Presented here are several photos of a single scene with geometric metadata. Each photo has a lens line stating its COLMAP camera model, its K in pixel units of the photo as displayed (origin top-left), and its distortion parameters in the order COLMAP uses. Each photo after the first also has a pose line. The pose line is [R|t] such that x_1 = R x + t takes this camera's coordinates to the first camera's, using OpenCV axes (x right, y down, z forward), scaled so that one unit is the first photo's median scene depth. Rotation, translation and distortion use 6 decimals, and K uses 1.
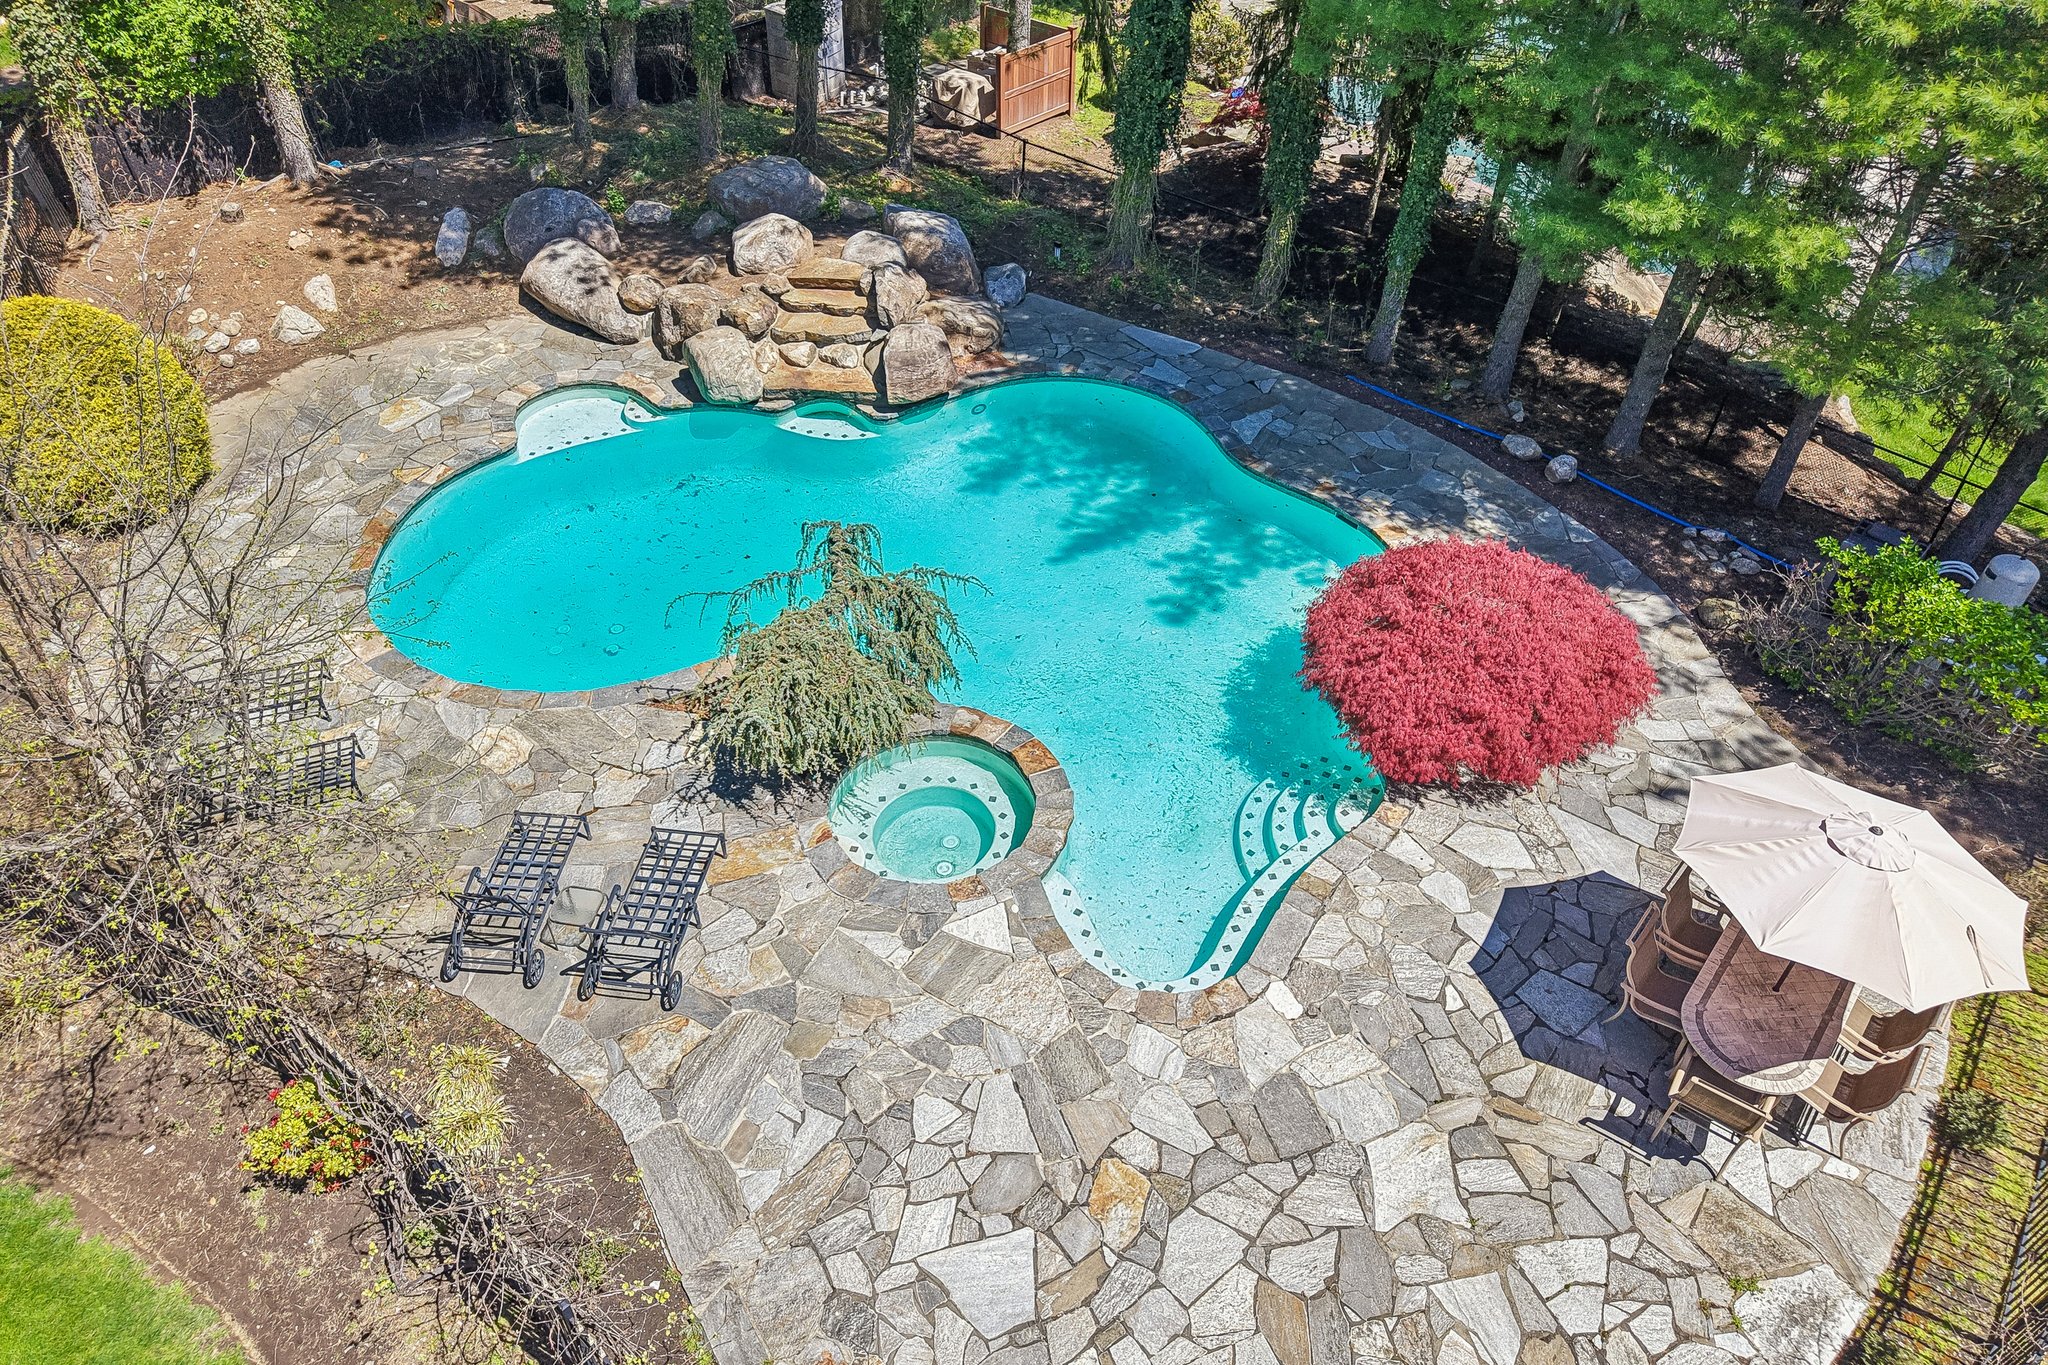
lens RADIAL K [[1371.0, 0, 1026.3], [0, 1371.0, 689.2], [0, 0, 1]] dist [0.028858, -0.035127]
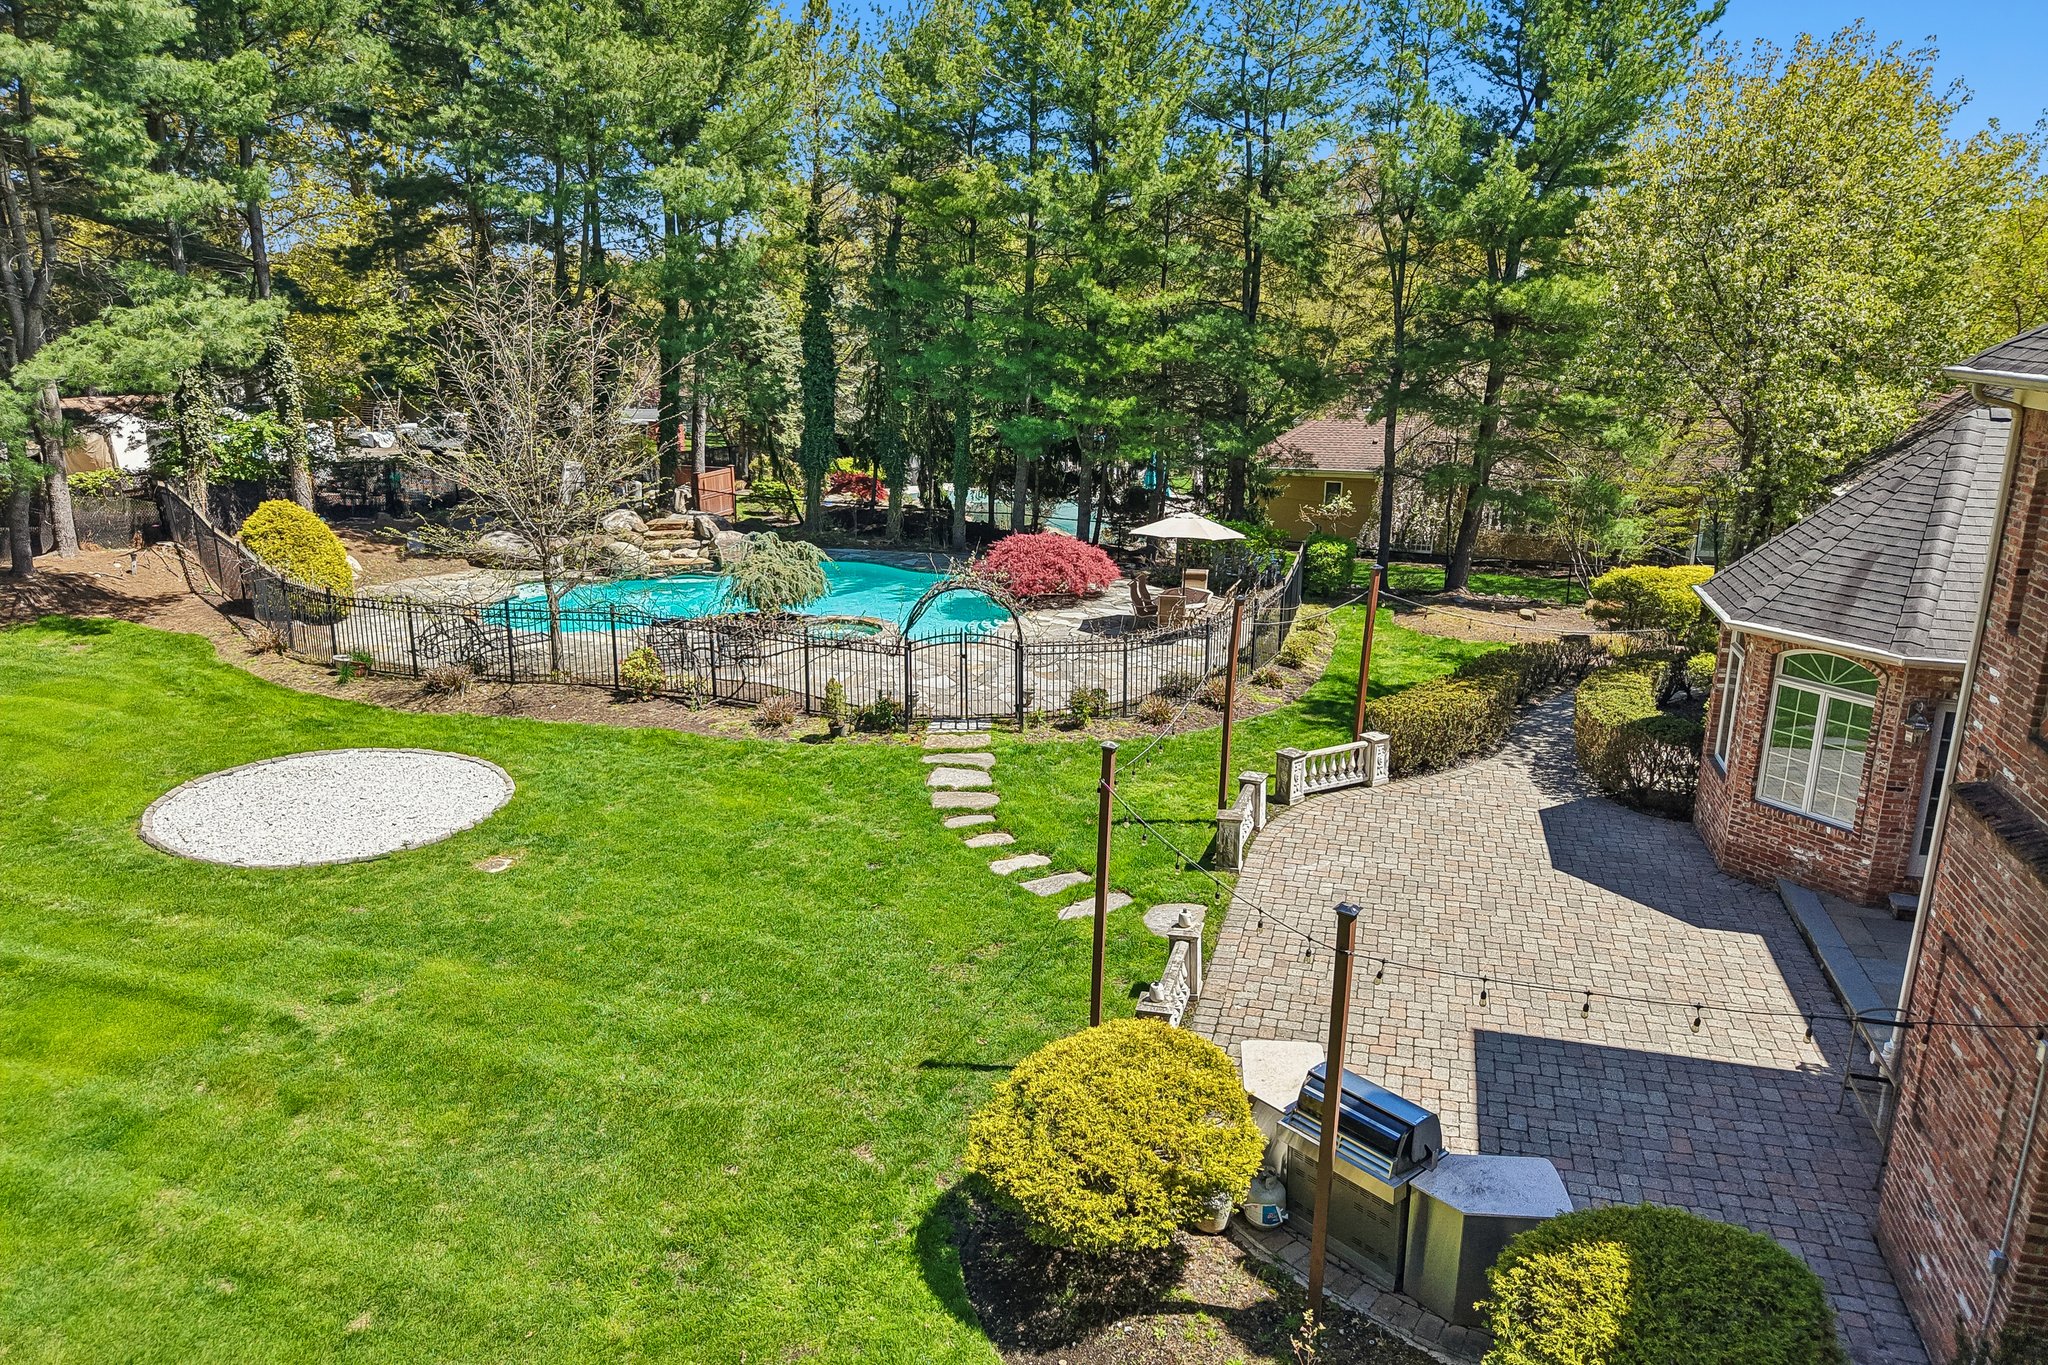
lens RADIAL K [[1371.0, 0, 1034.1], [0, 1371.0, 676.9], [0, 0, 1]] dist [0.028858, -0.035127]
pose [[0.920867, -0.108367, 0.374515, -0.527740], [0.264422, 0.879497, -0.395683, 0.962193], [-0.286506, 0.463402, 0.838554, -0.763001]]
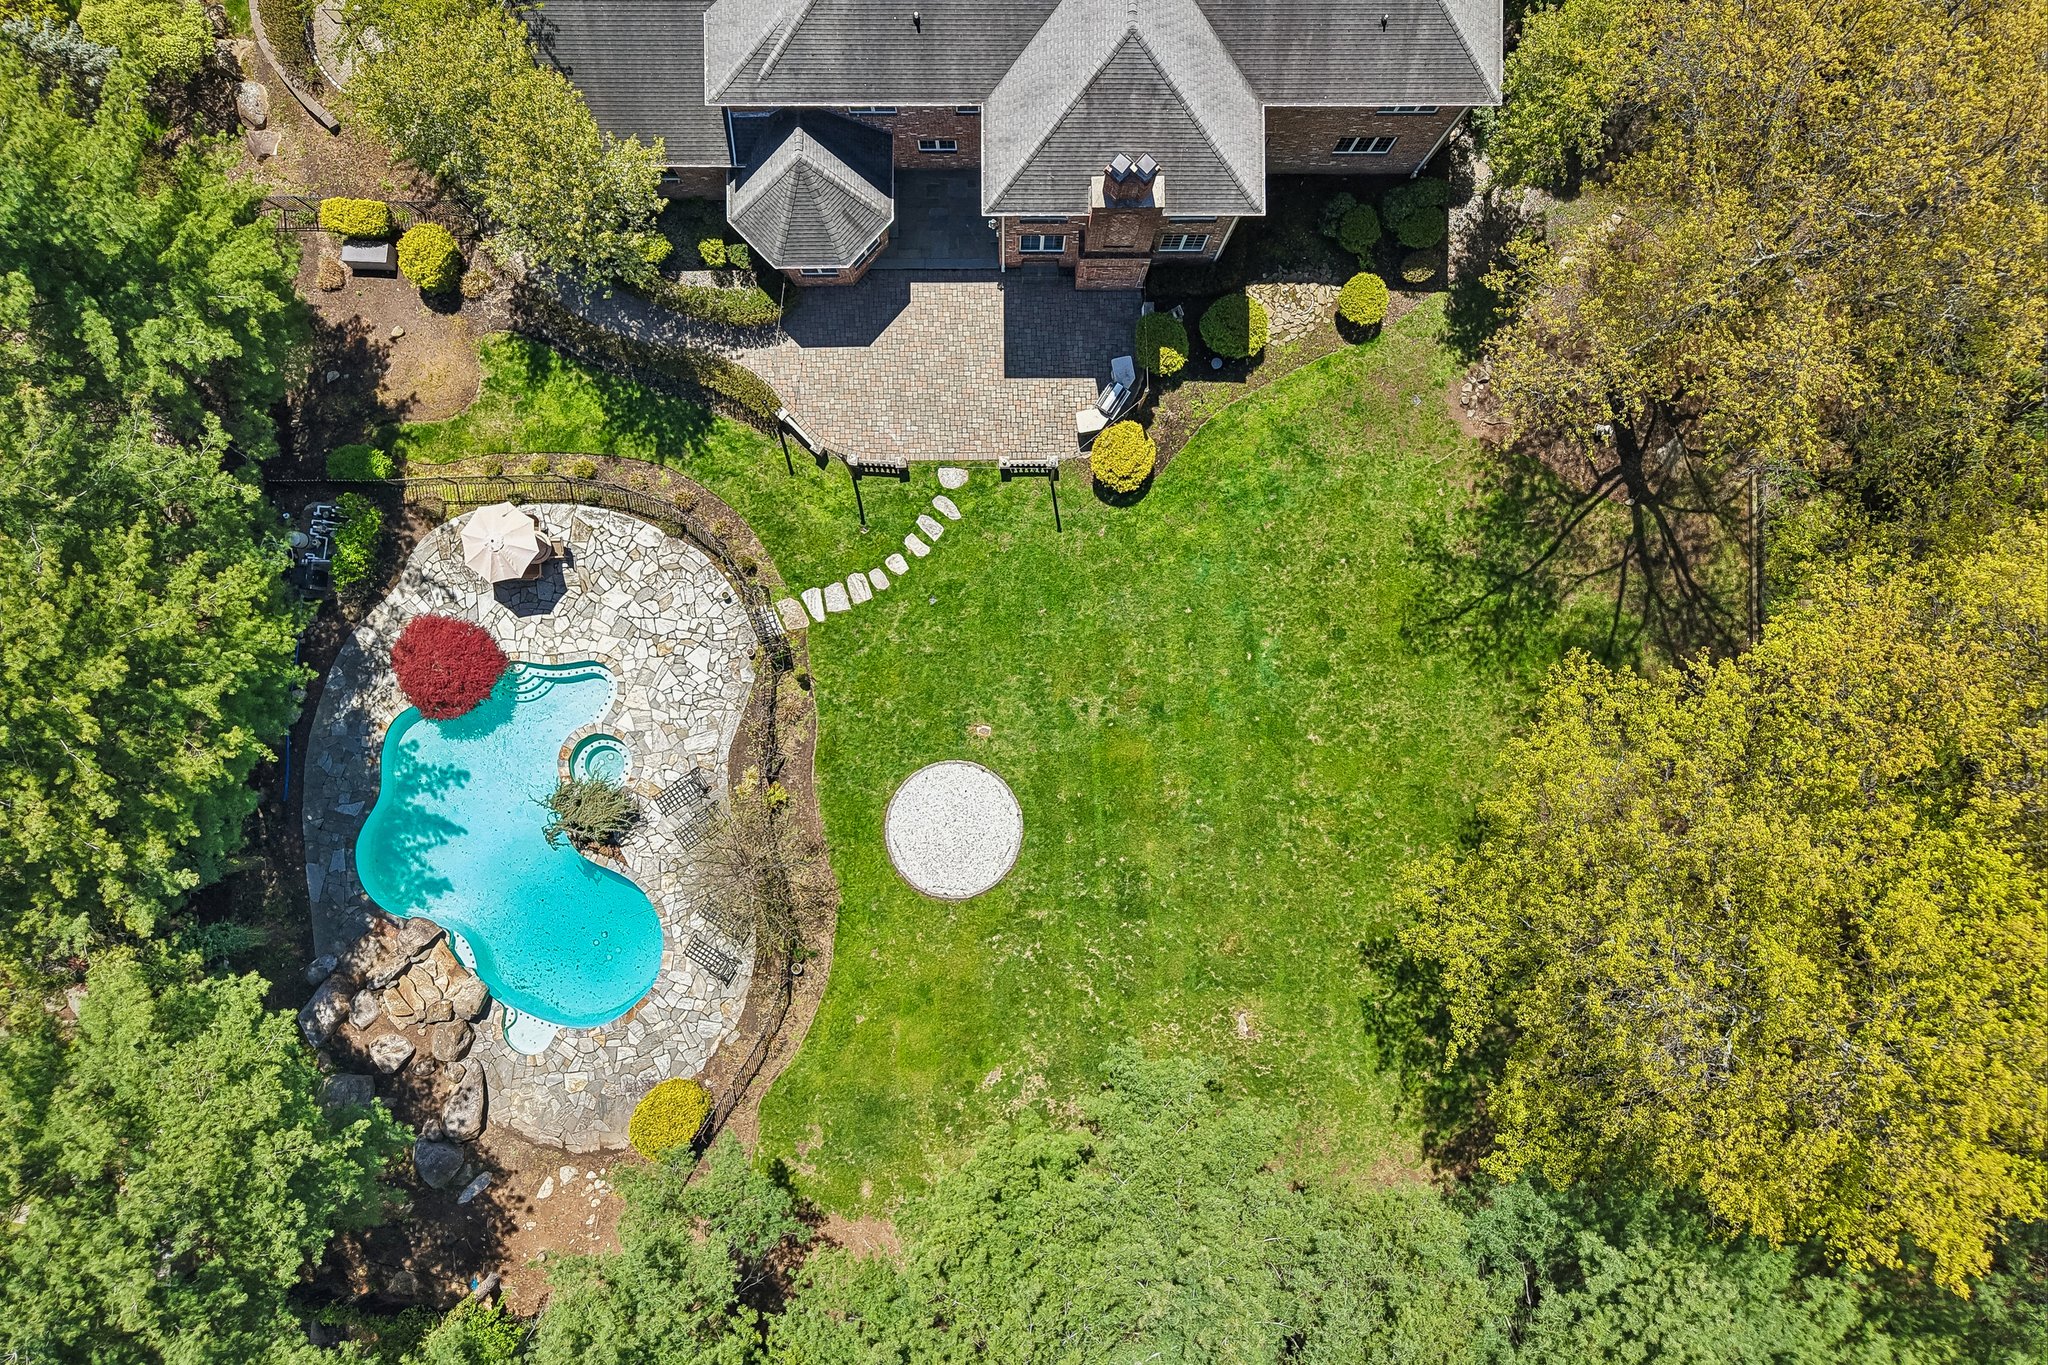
lens RADIAL K [[1371.0, 0, 1019.2], [0, 1371.0, 691.6], [0, 0, 1]] dist [0.028858, -0.035127]
pose [[-0.633688, -0.773255, -0.022726, -0.444363], [0.504129, -0.435062, 0.746040, -1.615412], [-0.586766, 0.461299, 0.665514, -1.690039]]
